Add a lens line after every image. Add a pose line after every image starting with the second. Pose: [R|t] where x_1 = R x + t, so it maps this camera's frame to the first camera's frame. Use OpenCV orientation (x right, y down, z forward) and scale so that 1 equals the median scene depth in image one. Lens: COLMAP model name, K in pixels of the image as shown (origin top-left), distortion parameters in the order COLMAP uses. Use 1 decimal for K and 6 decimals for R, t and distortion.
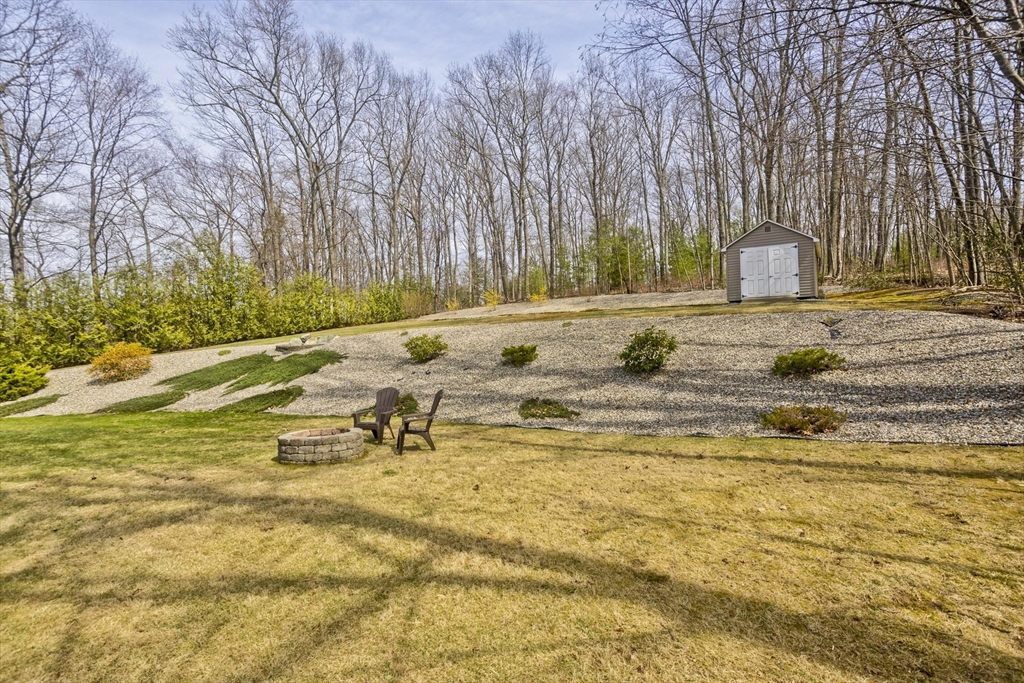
lens RADIAL K [[488.2, 0, 510.5], [0, 488.2, 329.6], [0, 0, 1]] dist [-0.051802, 0.029198]
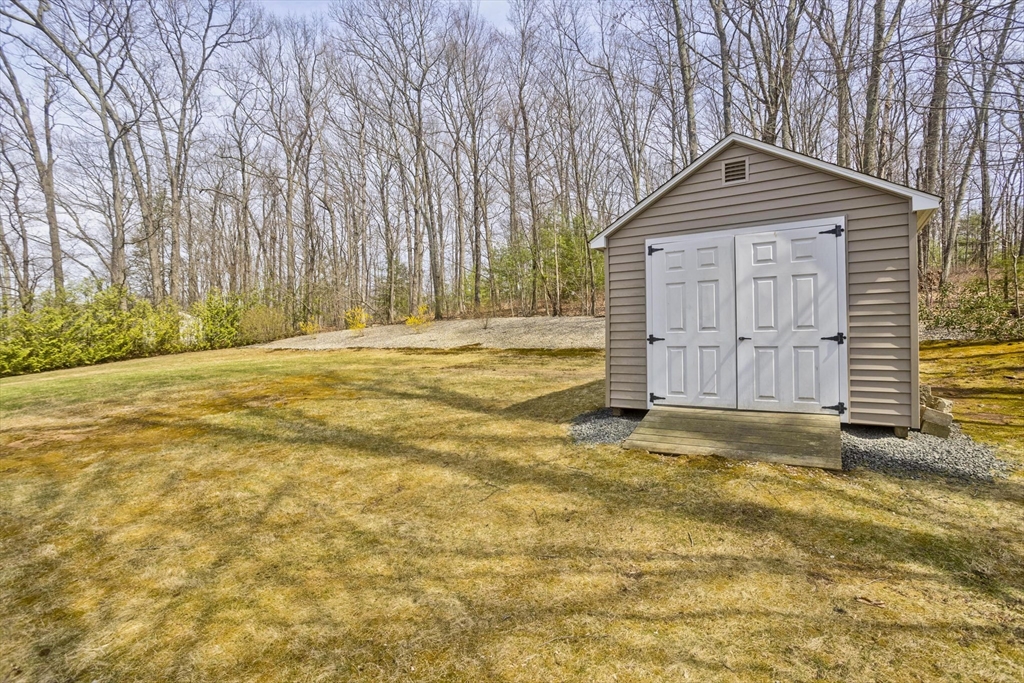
lens RADIAL K [[488.2, 0, 510.5], [0, 488.2, 329.6], [0, 0, 1]] dist [-0.051802, 0.029198]
pose [[0.999962, 0.007221, -0.004863, 0.393946], [-0.007201, 0.999965, 0.004145, -0.112075], [0.004893, -0.004110, 0.999980, 0.697024]]
